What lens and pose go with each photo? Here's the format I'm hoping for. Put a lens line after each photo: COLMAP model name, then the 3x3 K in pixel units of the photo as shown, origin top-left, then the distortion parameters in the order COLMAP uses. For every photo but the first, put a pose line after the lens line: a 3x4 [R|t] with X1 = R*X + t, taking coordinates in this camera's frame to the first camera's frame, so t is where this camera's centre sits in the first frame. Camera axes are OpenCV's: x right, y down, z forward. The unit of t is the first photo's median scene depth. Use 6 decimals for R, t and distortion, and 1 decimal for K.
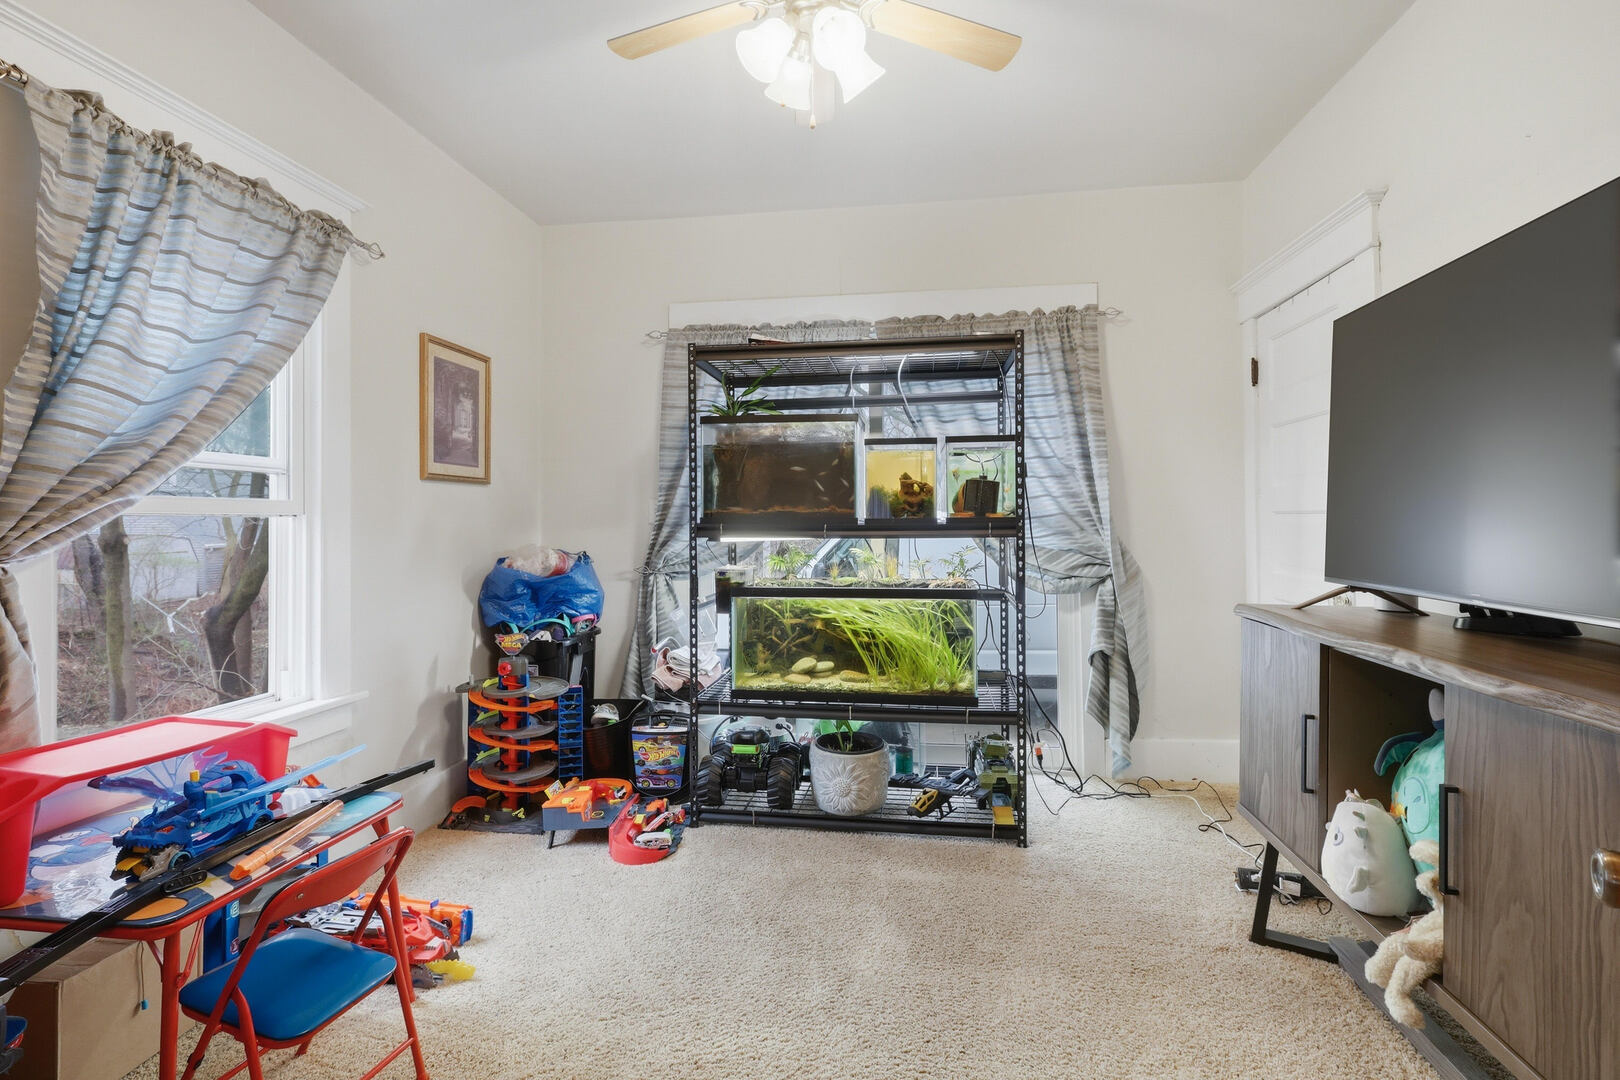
lens RADIAL K [[788.2, 0, 821.9], [0, 788.2, 534.7], [0, 0, 1]] dist [0.001528, 0.000479]
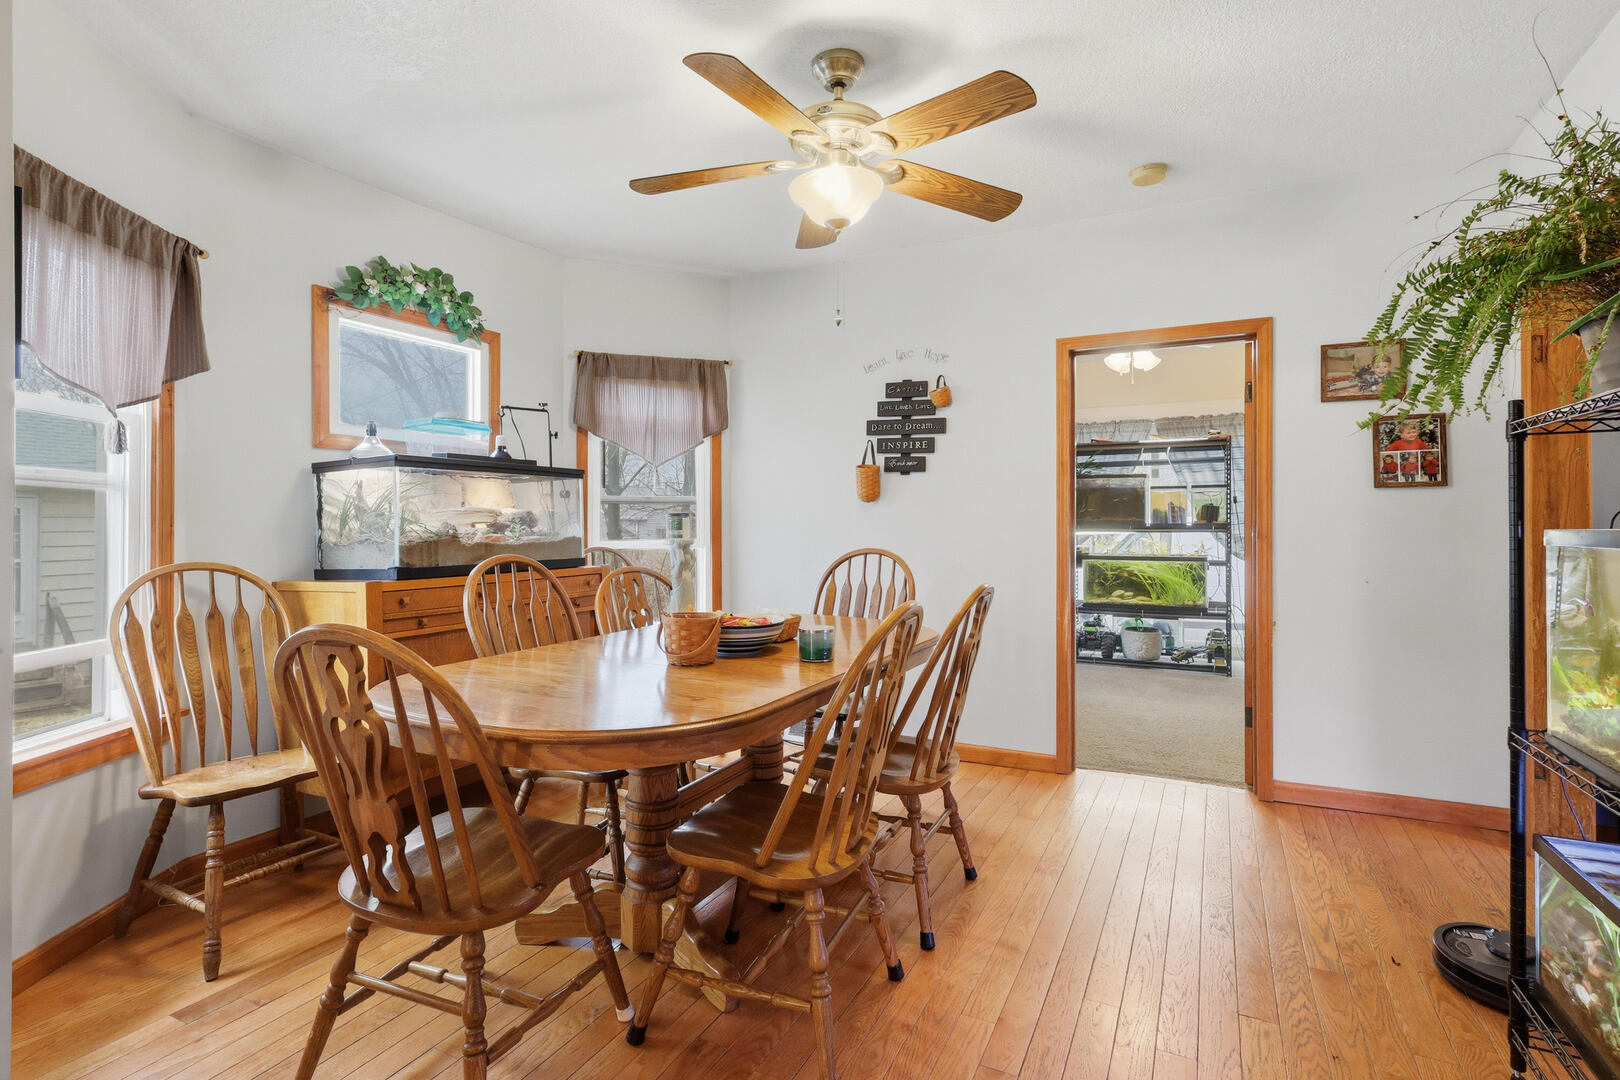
lens RADIAL K [[796.1, 0, 815.4], [0, 796.1, 530.5], [0, 0, 1]] dist [-0.001041, 0.000382]
pose [[0.944408, 0.003260, -0.328759, -0.088099], [-0.001343, 0.999981, 0.006058, -0.013013], [0.328772, -0.005280, 0.944395, -1.273873]]
